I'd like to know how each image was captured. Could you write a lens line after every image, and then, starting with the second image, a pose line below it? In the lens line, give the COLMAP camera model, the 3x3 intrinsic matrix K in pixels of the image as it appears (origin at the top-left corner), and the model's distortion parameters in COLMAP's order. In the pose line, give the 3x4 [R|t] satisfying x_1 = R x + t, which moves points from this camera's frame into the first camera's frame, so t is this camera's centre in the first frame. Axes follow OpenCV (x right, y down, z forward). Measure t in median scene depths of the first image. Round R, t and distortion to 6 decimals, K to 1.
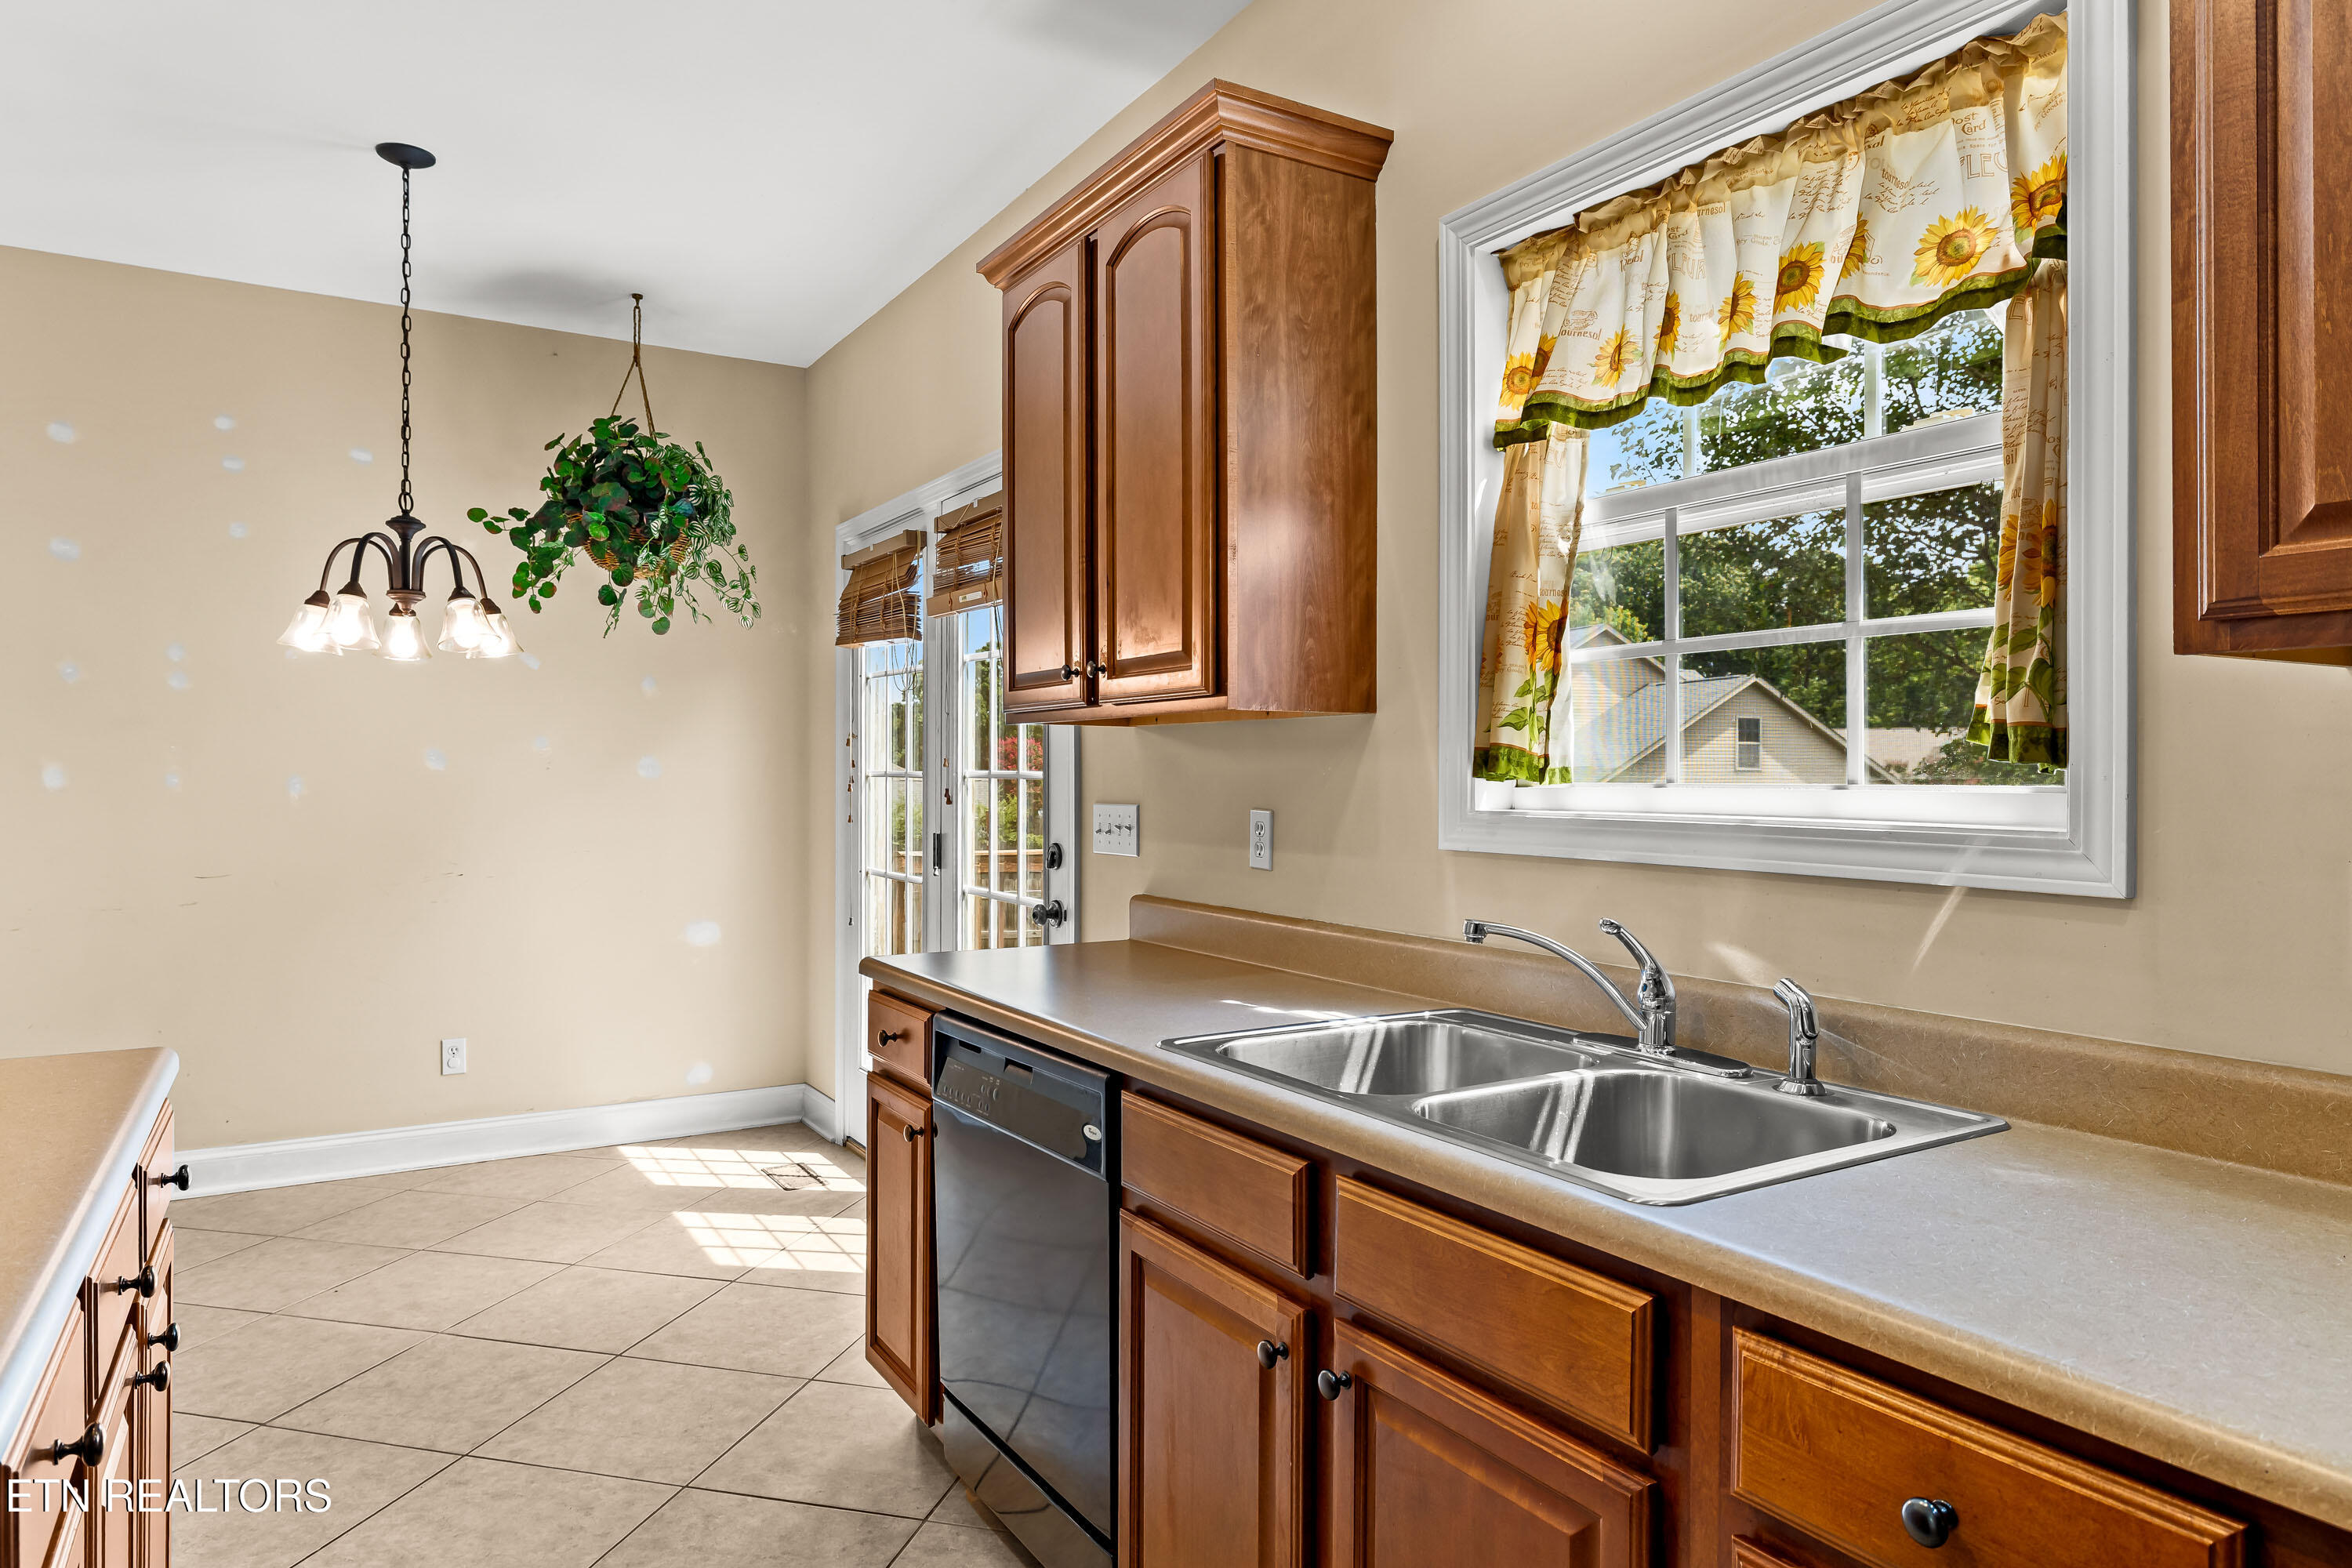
lens RADIAL K [[1422.6, 0, 1162.9], [0, 1422.6, 772.9], [0, 0, 1]] dist [0.000891, -0.004635]
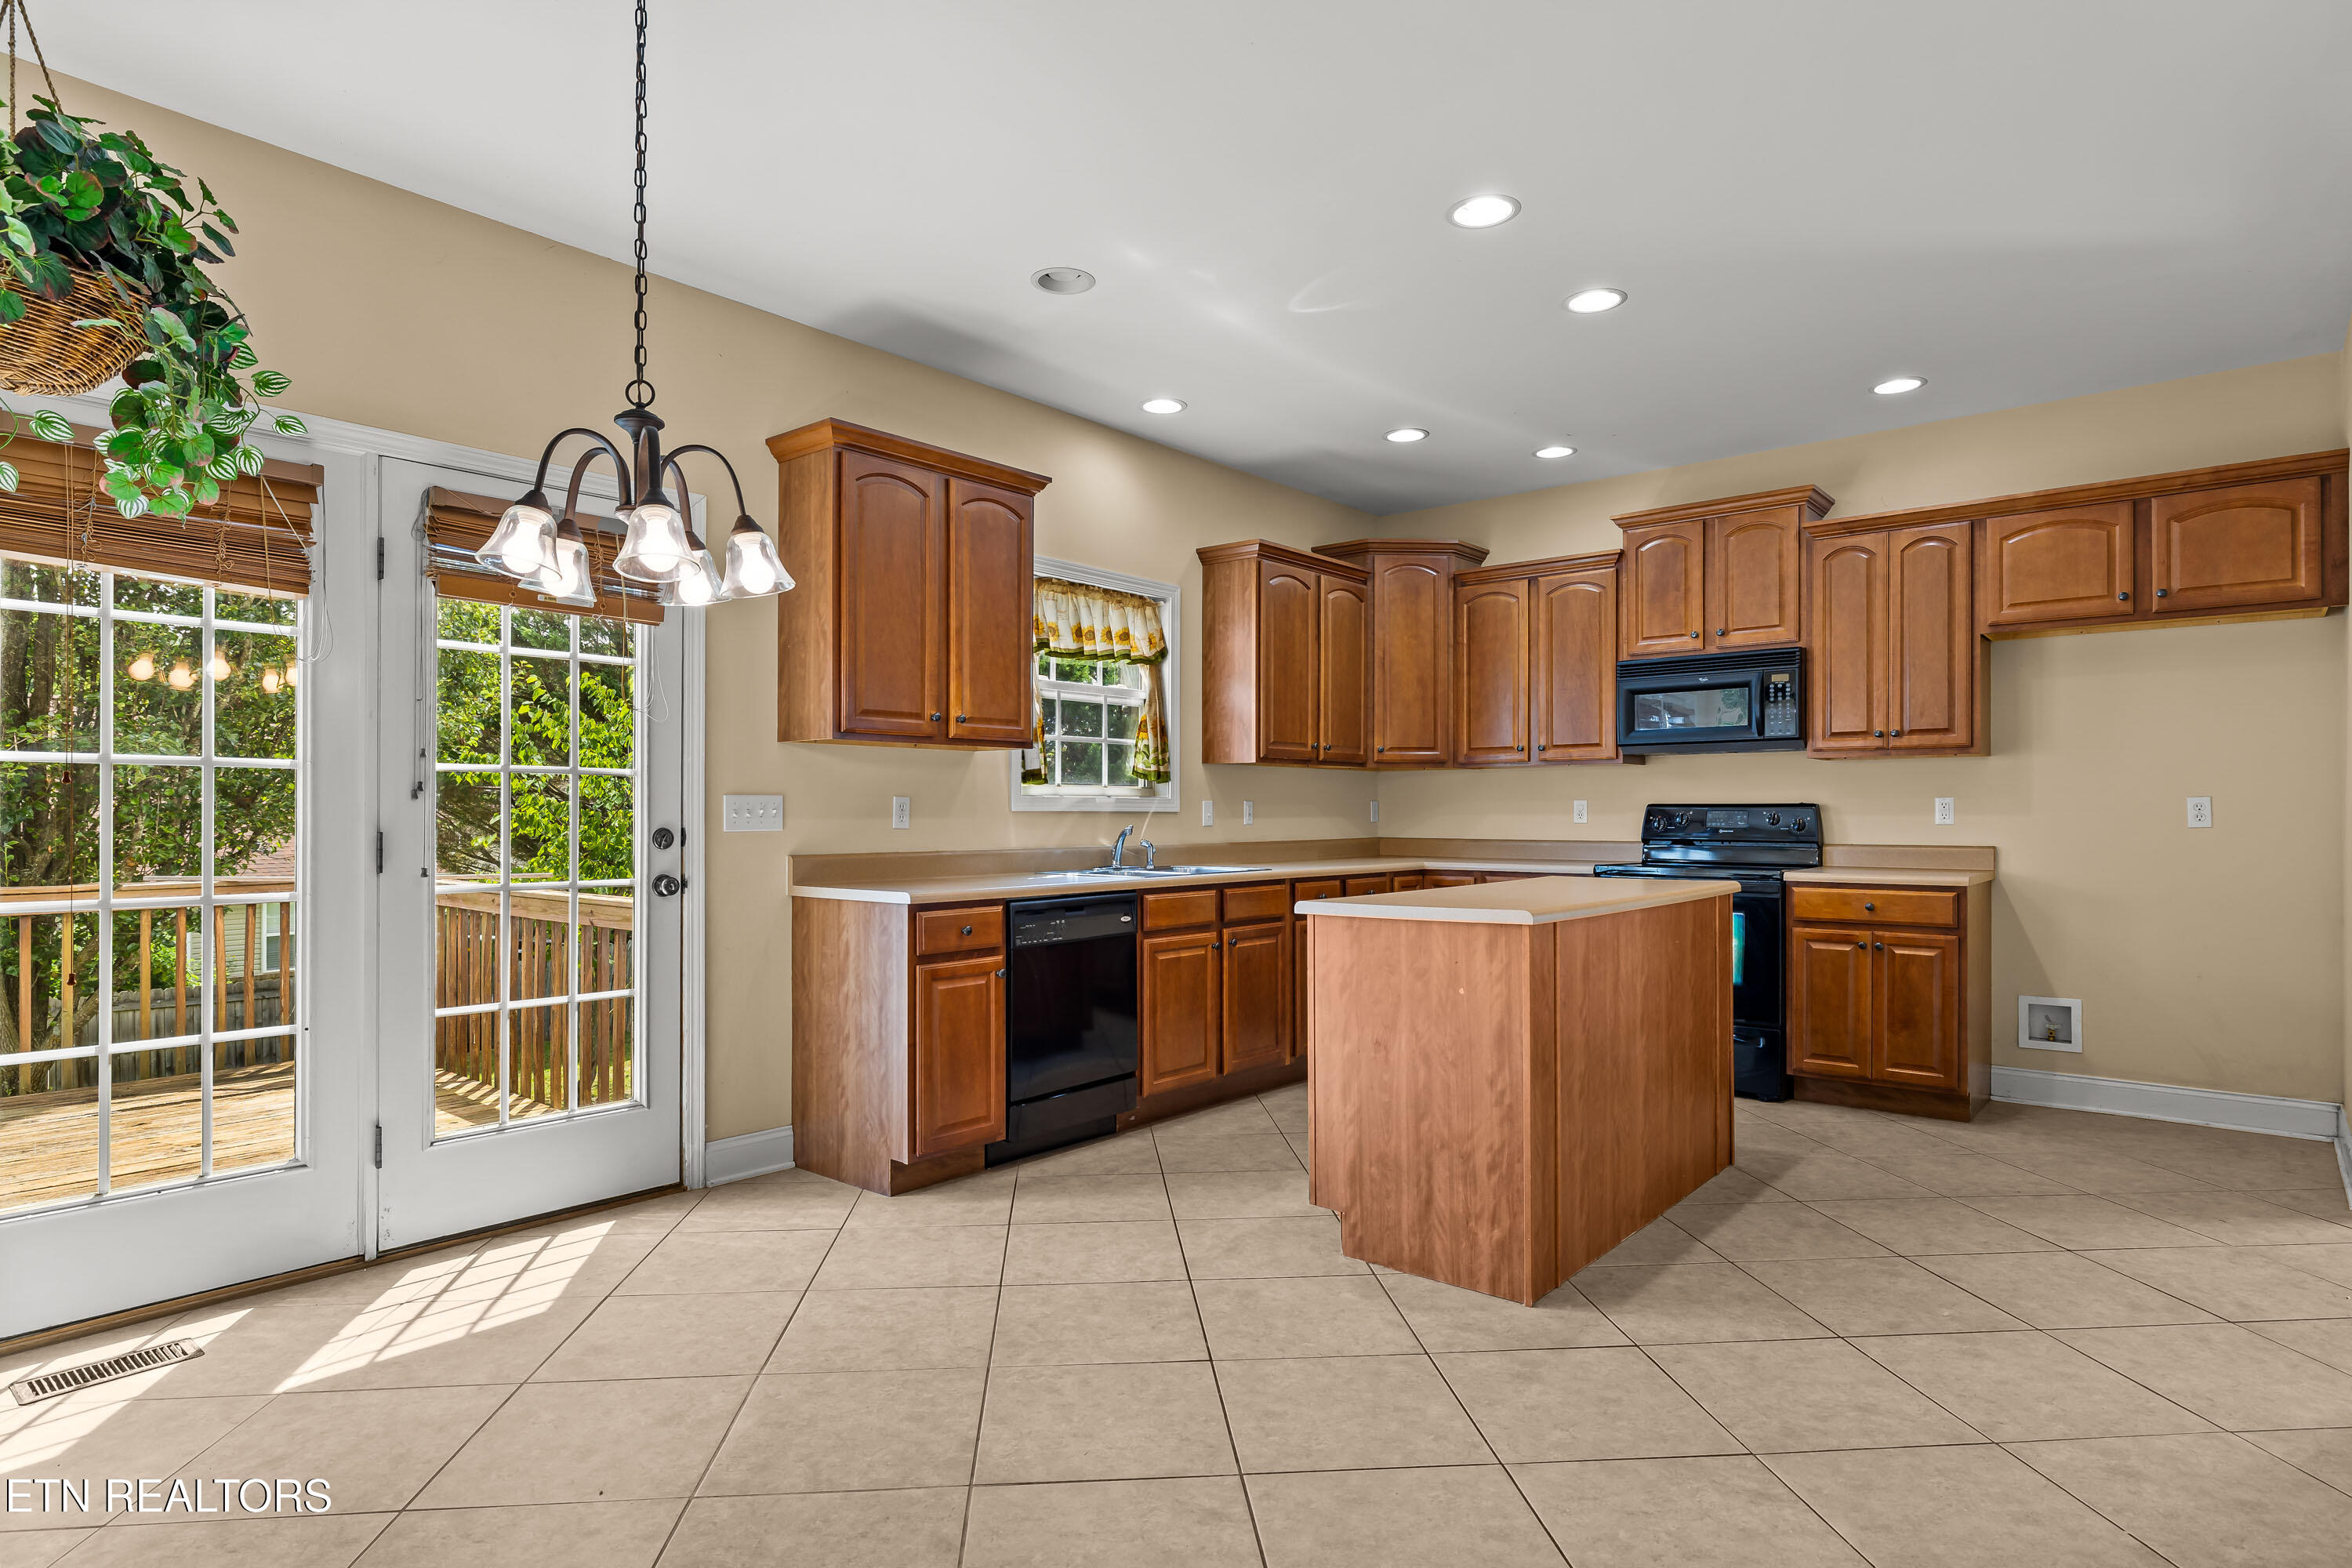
lens RADIAL K [[1283.9, 0, 1180.2], [0, 1283.9, 808.5], [0, 0, 1]] dist [-0.000629, 0.000155]
pose [[-0.330060, 0.001998, 0.943958, -2.007633], [-0.000365, 0.999997, -0.002244, 0.055196], [-0.943960, -0.001085, -0.330058, 1.496207]]
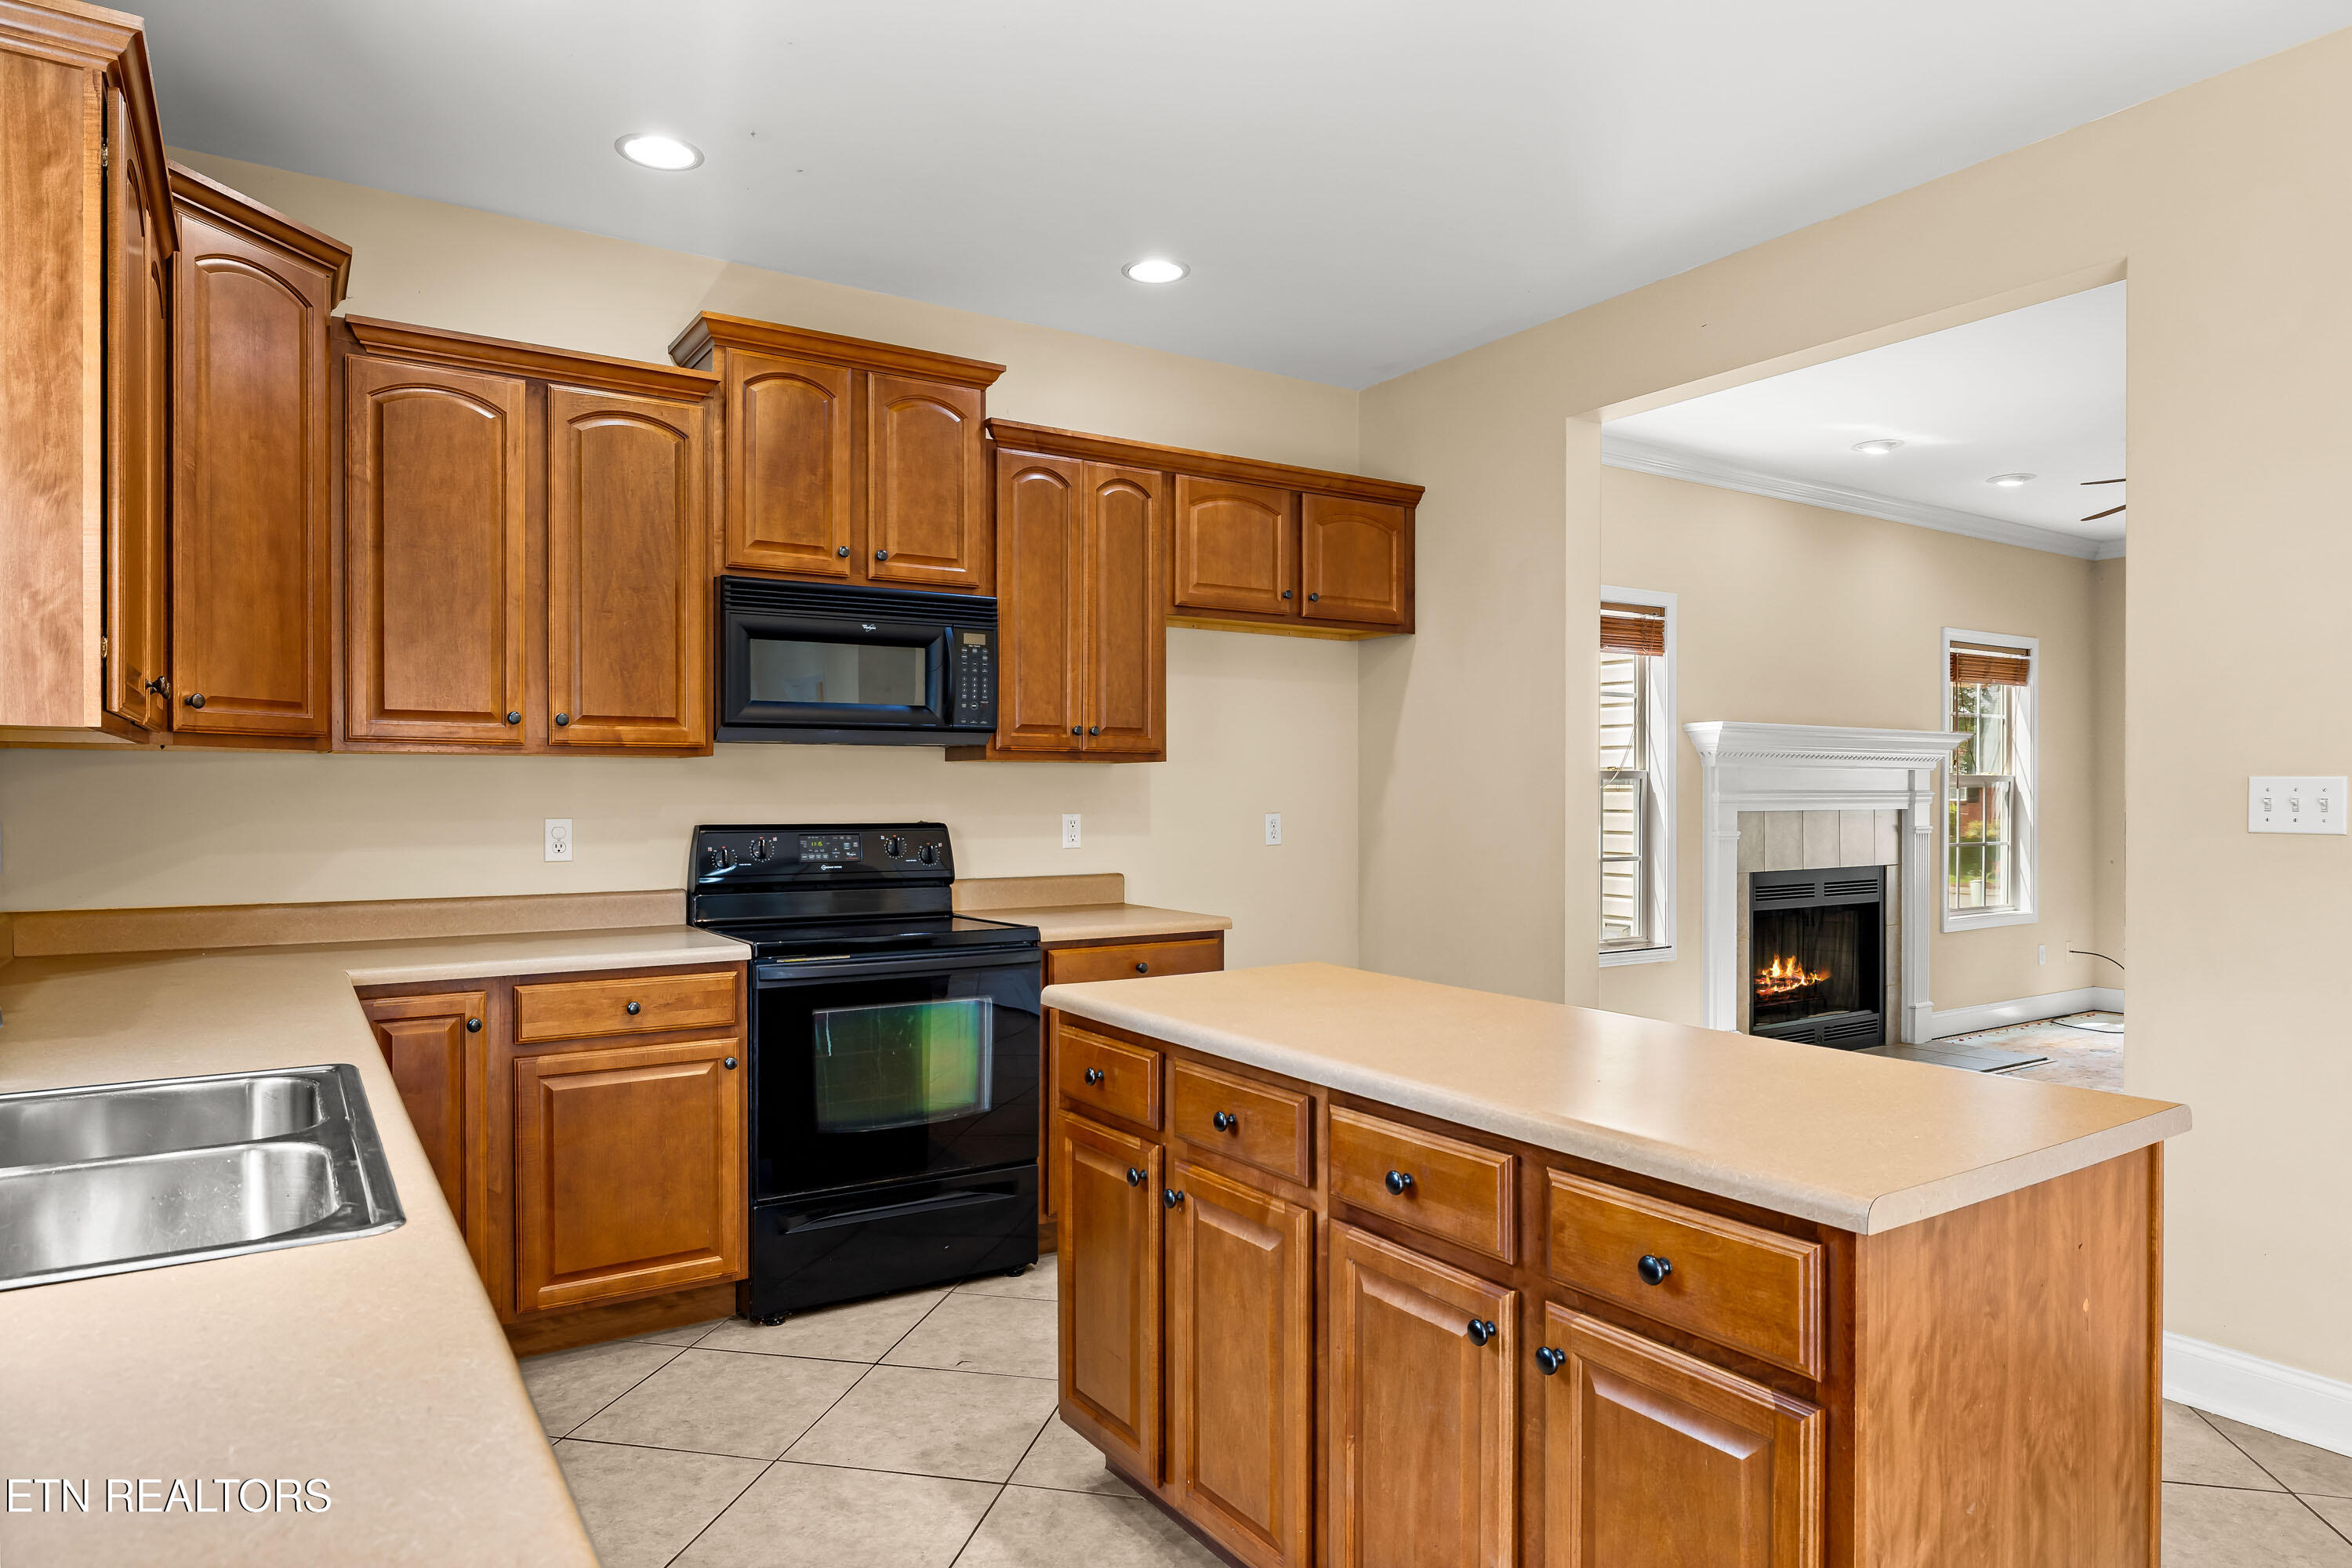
lens RADIAL K [[1422.6, 0, 1189.2], [0, 1422.6, 790.2], [0, 0, 1]] dist [0.000891, -0.004635]
pose [[-0.999211, -0.006205, -0.039232, -0.292197], [-0.006215, 0.999981, 0.000149, -0.007966], [0.039230, 0.000393, -0.999230, 1.442850]]
